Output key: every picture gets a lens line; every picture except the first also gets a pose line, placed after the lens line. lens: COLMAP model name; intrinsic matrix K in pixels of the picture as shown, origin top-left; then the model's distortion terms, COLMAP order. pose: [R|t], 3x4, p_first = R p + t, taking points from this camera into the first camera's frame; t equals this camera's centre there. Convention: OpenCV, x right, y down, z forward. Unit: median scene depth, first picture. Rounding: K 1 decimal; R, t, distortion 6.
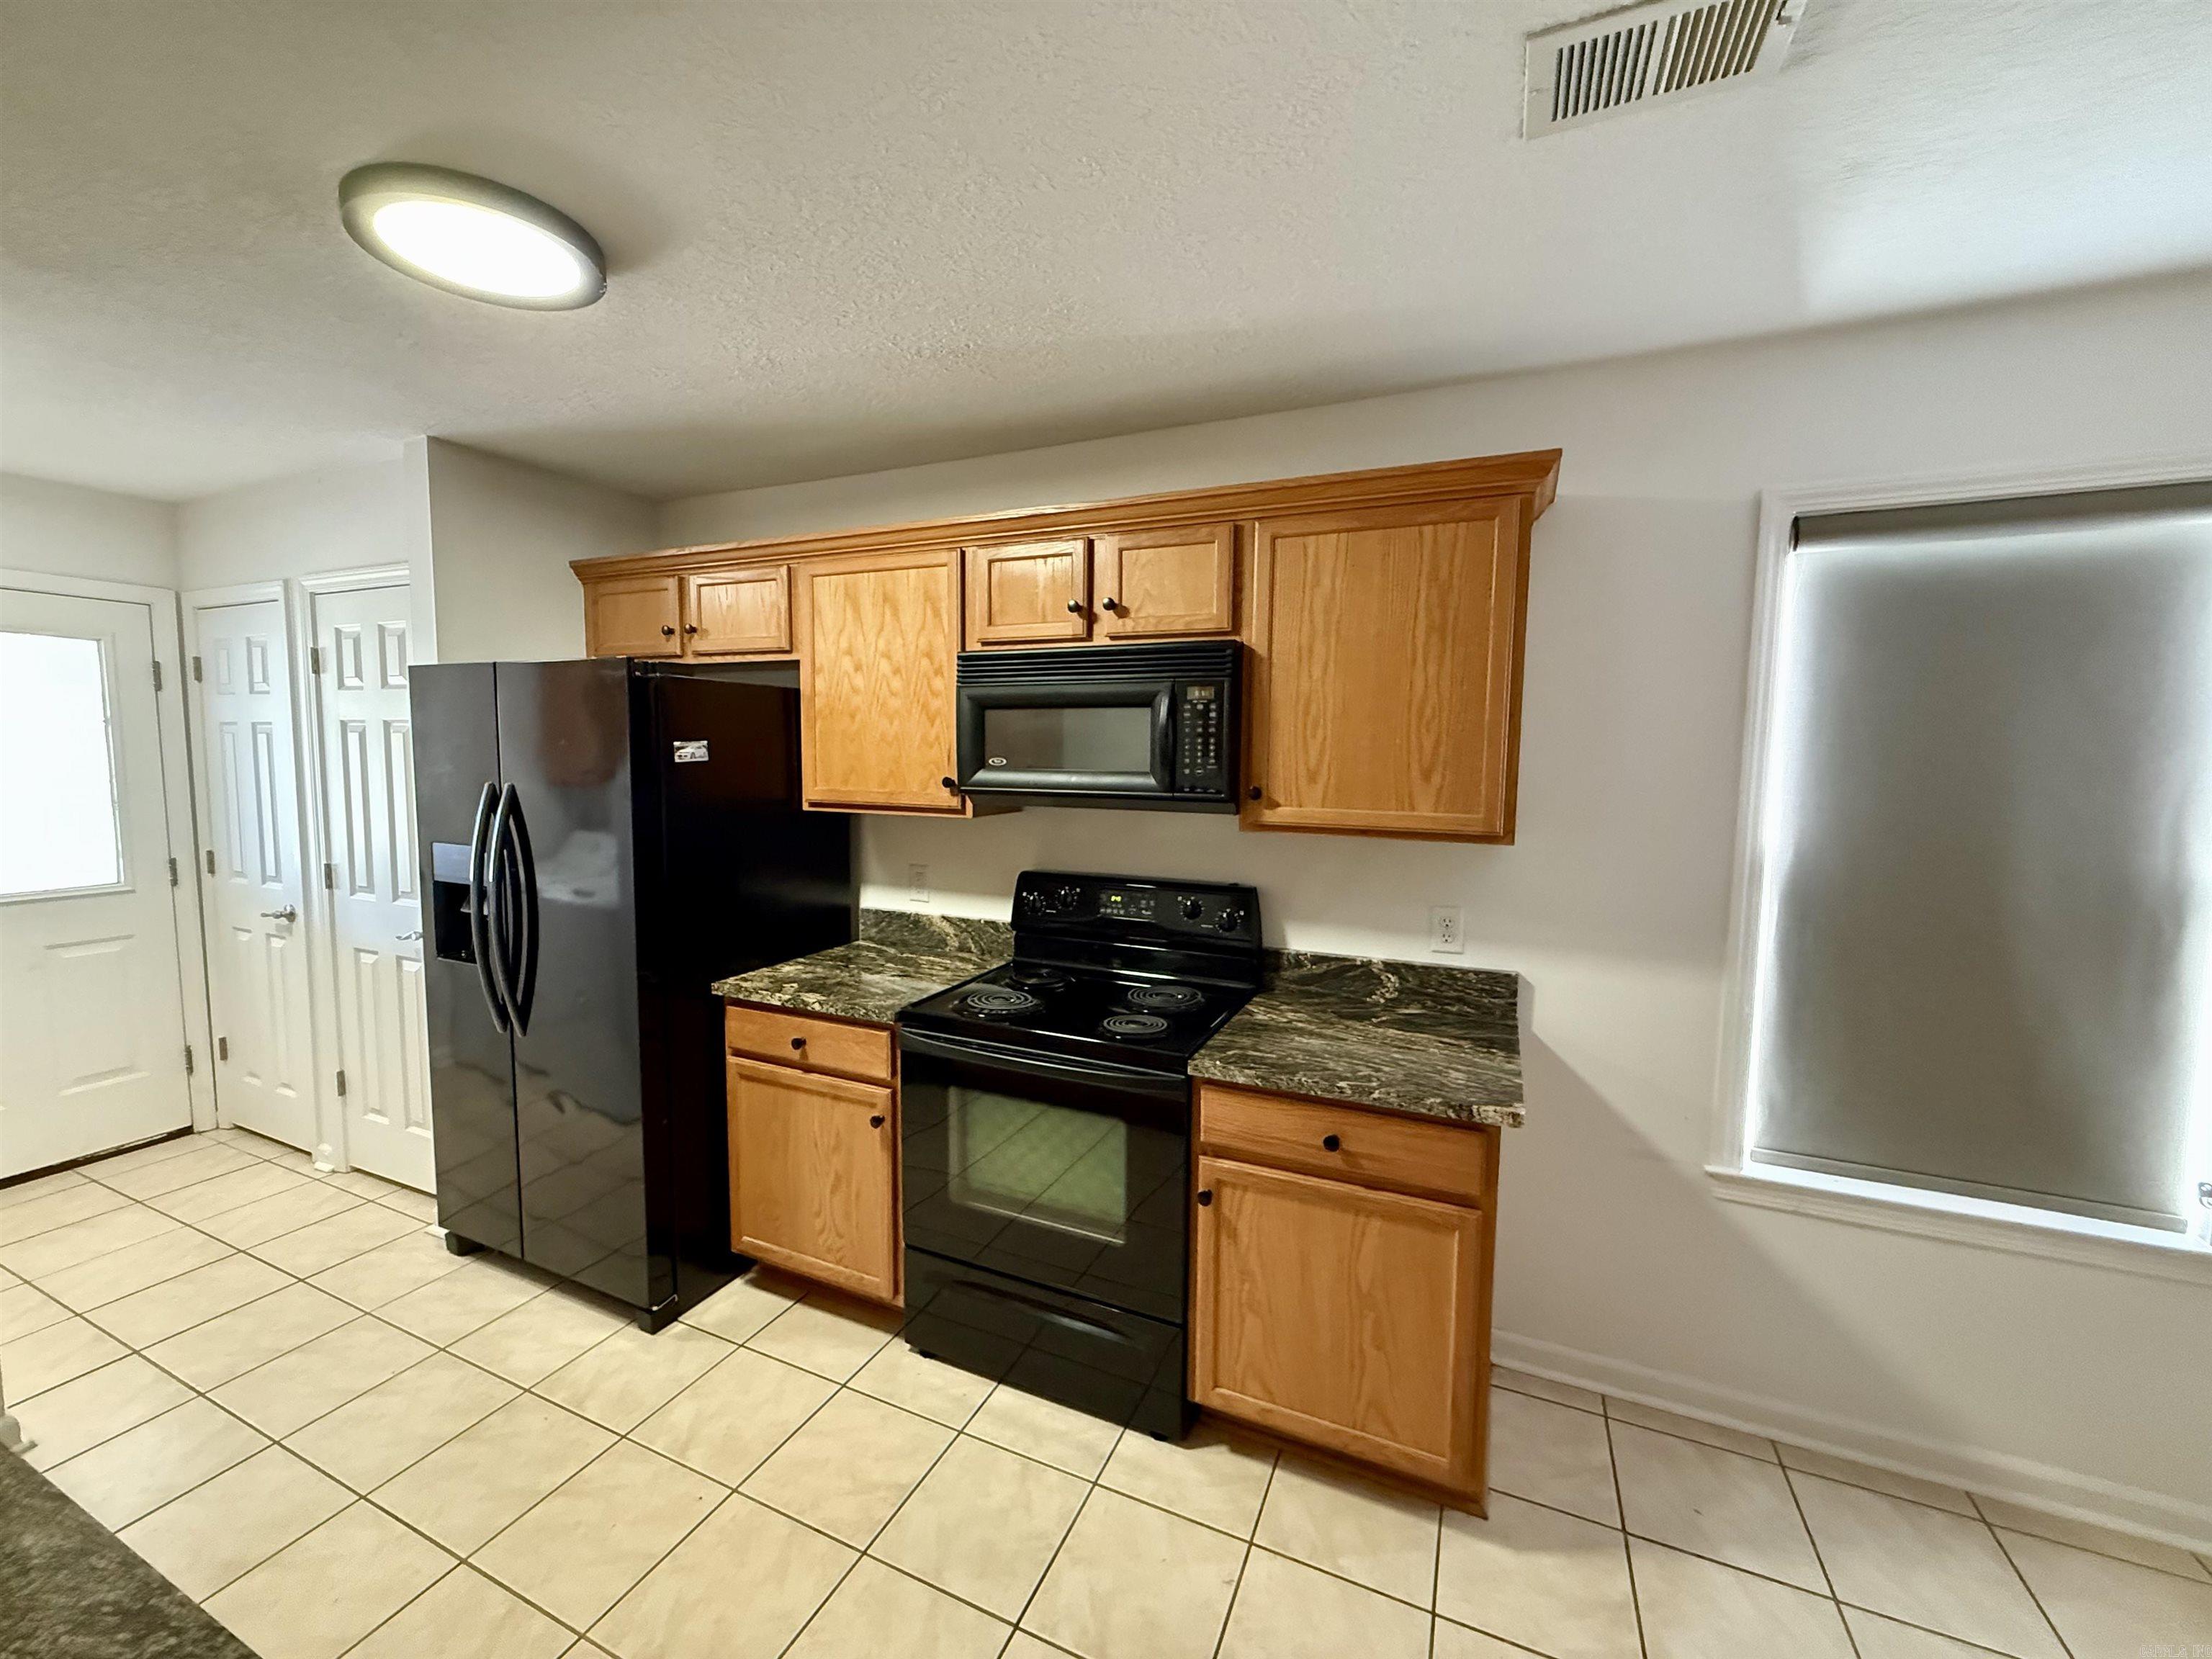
lens RADIAL K [[878.4, 0, 1099.2], [0, 878.4, 828.8], [0, 0, 1]] dist [-0.000738, -0.000460]
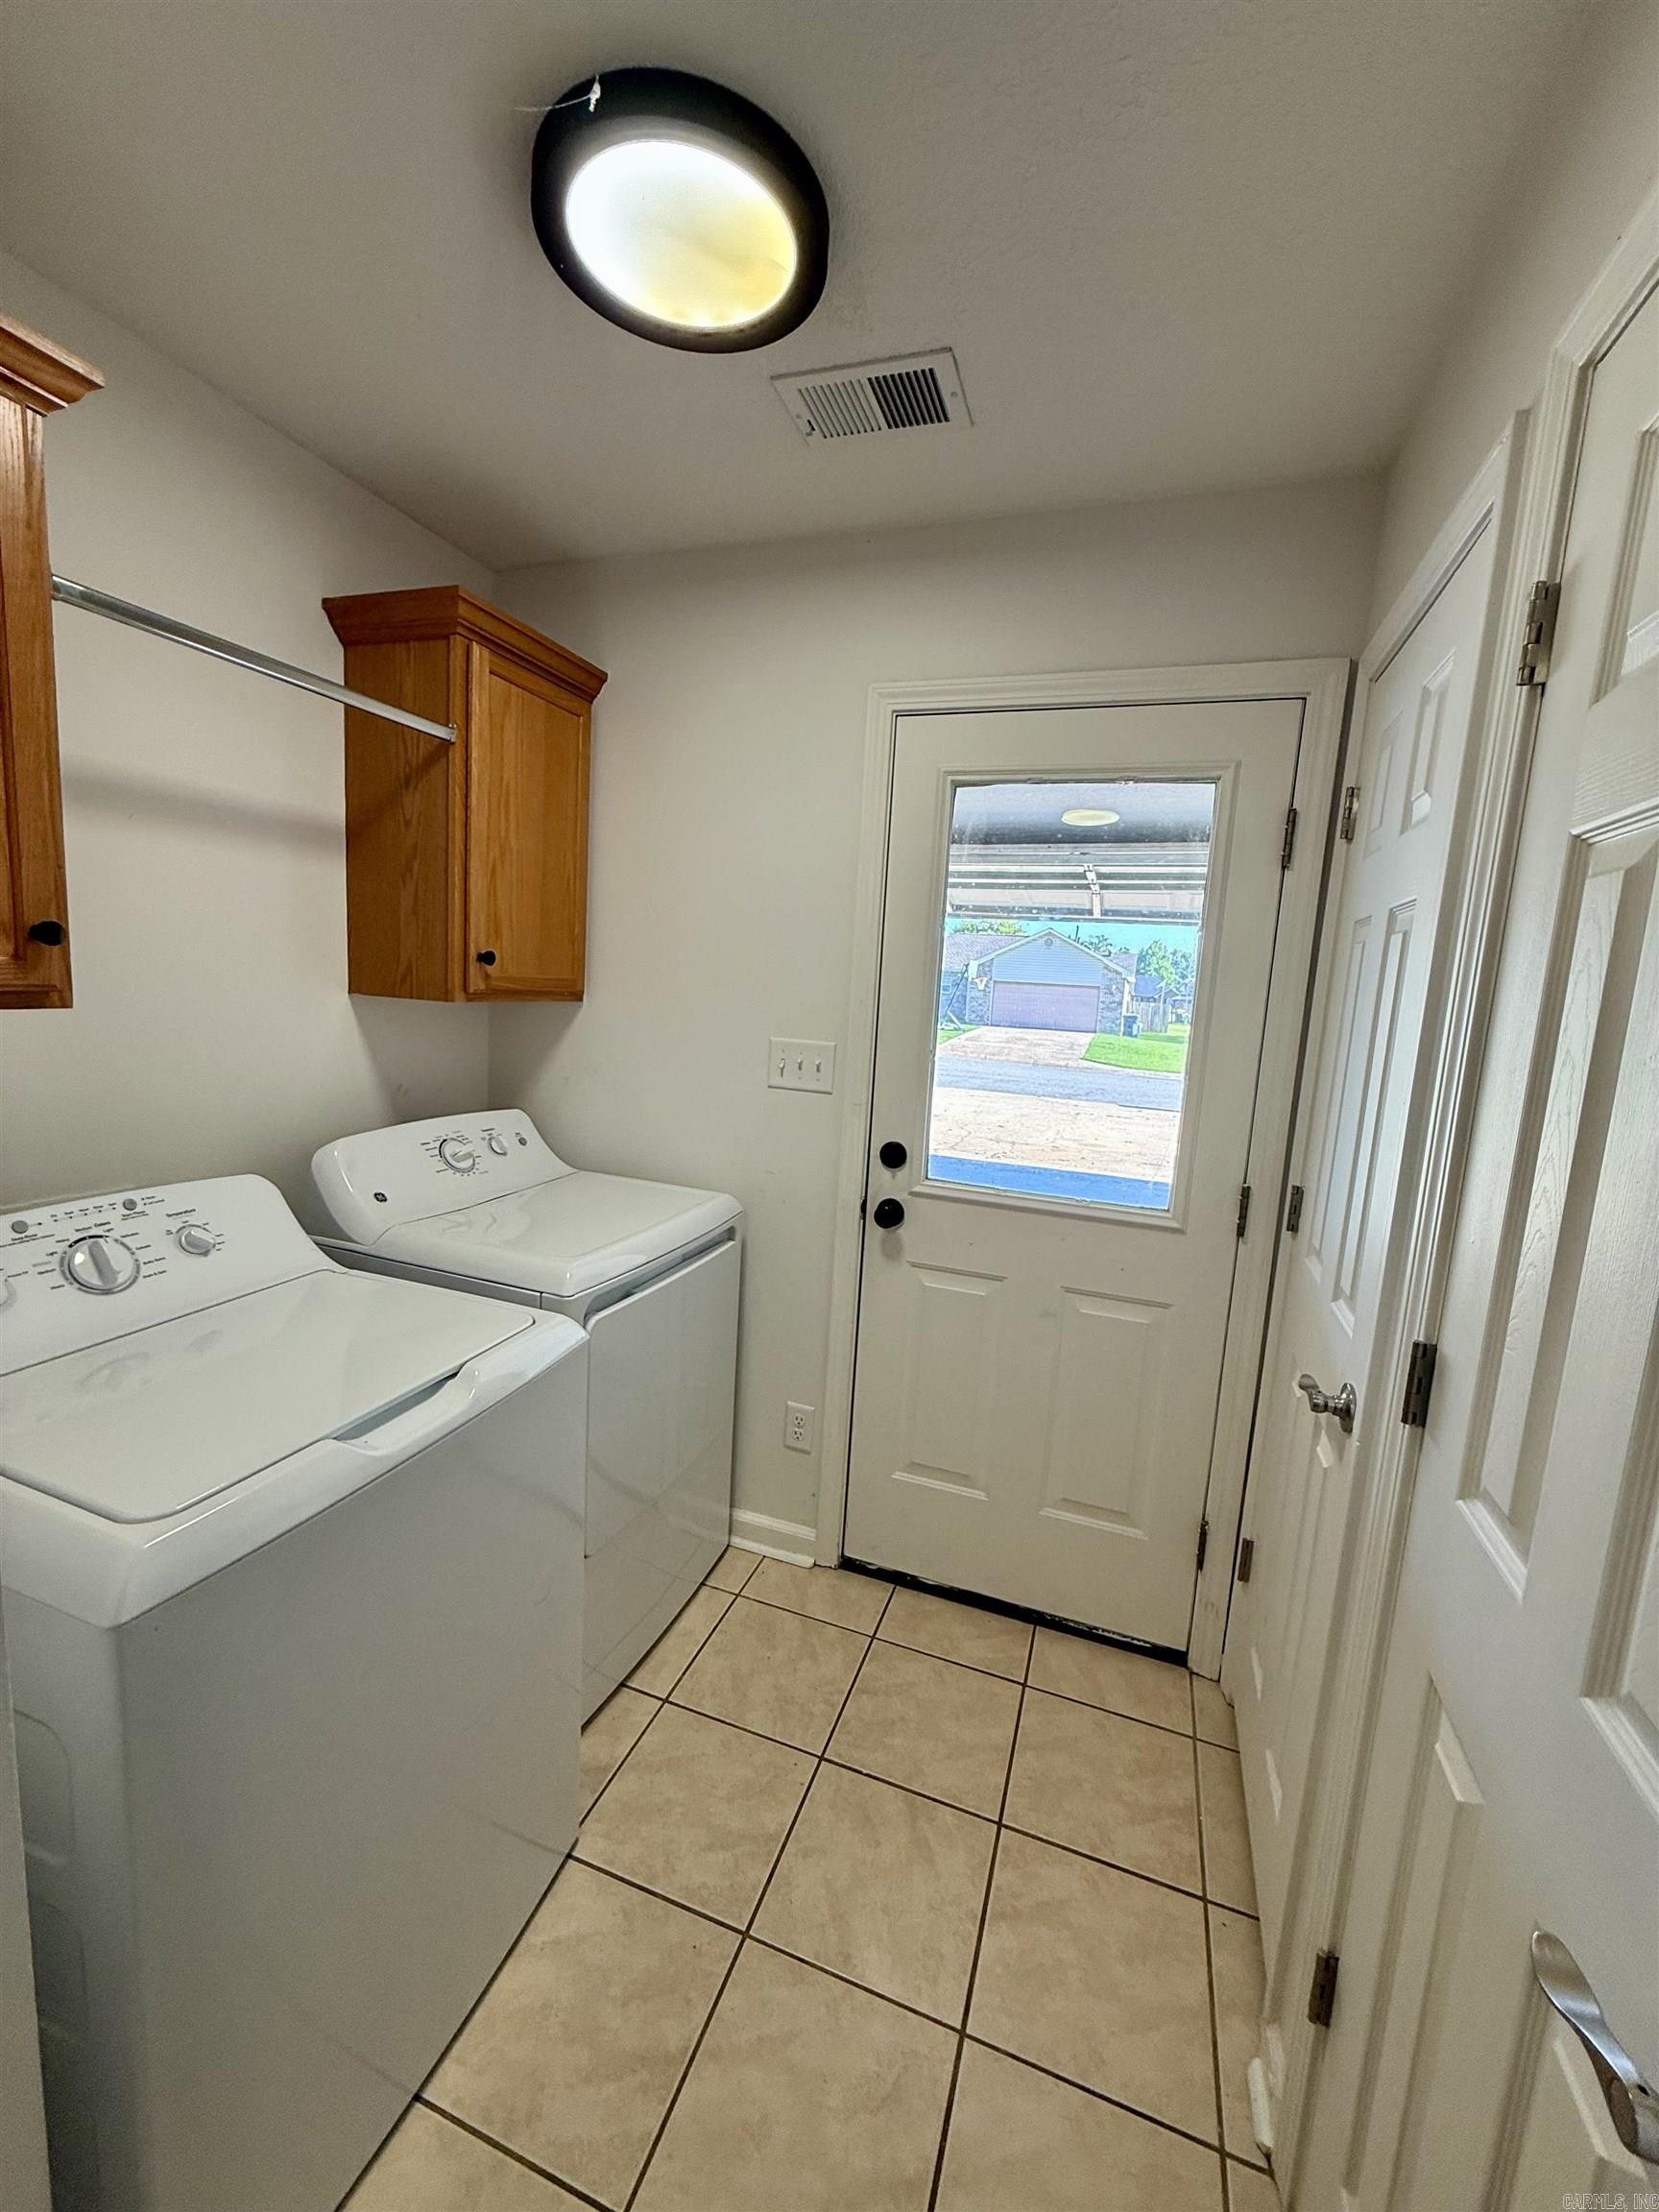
lens RADIAL K [[878.4, 0, 832.0], [0, 878.4, 1099.1], [0, 0, 1]] dist [-0.000738, -0.000460]
pose [[0.079979, 0.124835, -0.988949, -0.806847], [-0.144530, 0.983095, 0.112408, -0.061337], [0.986263, 0.133943, 0.096670, 1.004948]]
